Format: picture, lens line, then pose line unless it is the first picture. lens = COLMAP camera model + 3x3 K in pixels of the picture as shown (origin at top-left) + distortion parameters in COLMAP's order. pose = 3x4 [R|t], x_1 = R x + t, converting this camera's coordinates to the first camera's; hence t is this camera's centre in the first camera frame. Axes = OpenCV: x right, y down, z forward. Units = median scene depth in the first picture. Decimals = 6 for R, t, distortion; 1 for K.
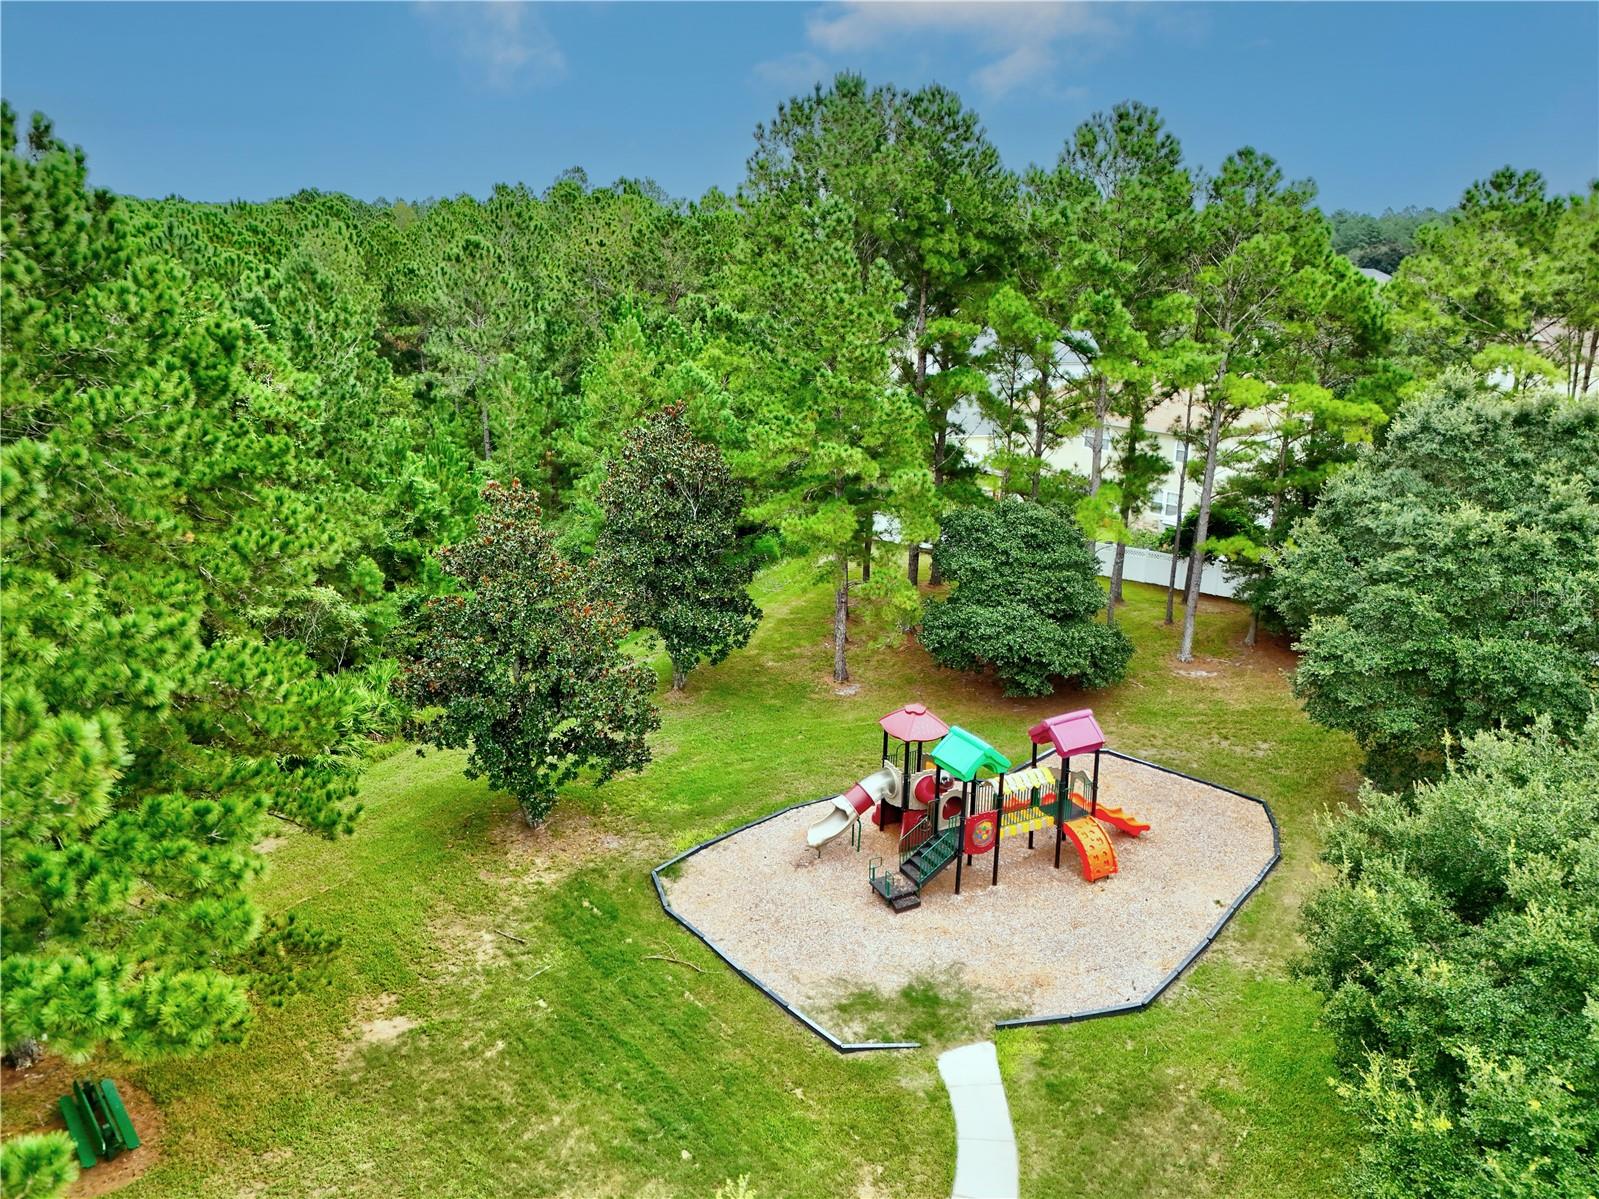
lens RADIAL K [[1189.6, 0, 799.5], [0, 1189.6, 599.5], [0, 0, 1]] dist [0.091001, -0.101523]
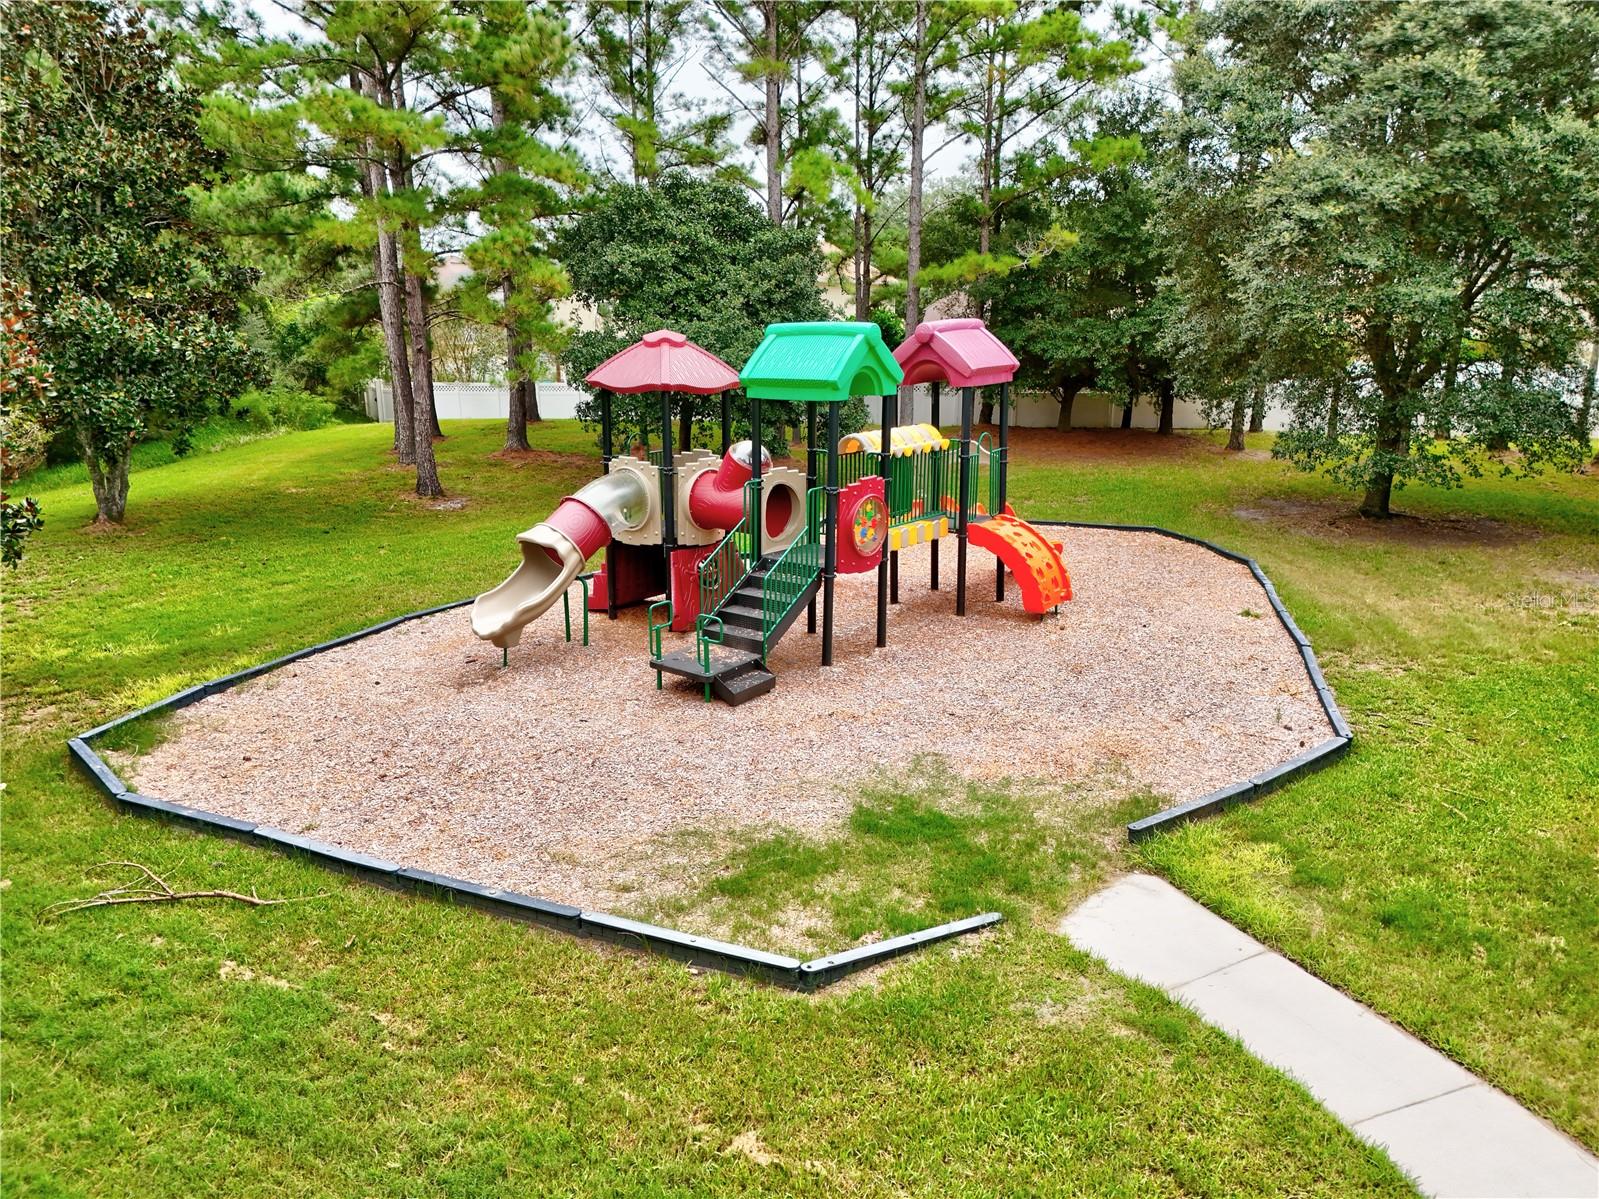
lens RADIAL K [[1189.6, 0, 799.5], [0, 1189.6, 599.5], [0, 0, 1]] dist [0.091001, -0.101523]
pose [[0.908192, -0.114409, 0.402613, -0.067366], [0.133669, 0.990825, -0.019964, 0.235054], [-0.396635, 0.071948, 0.915153, 0.589491]]
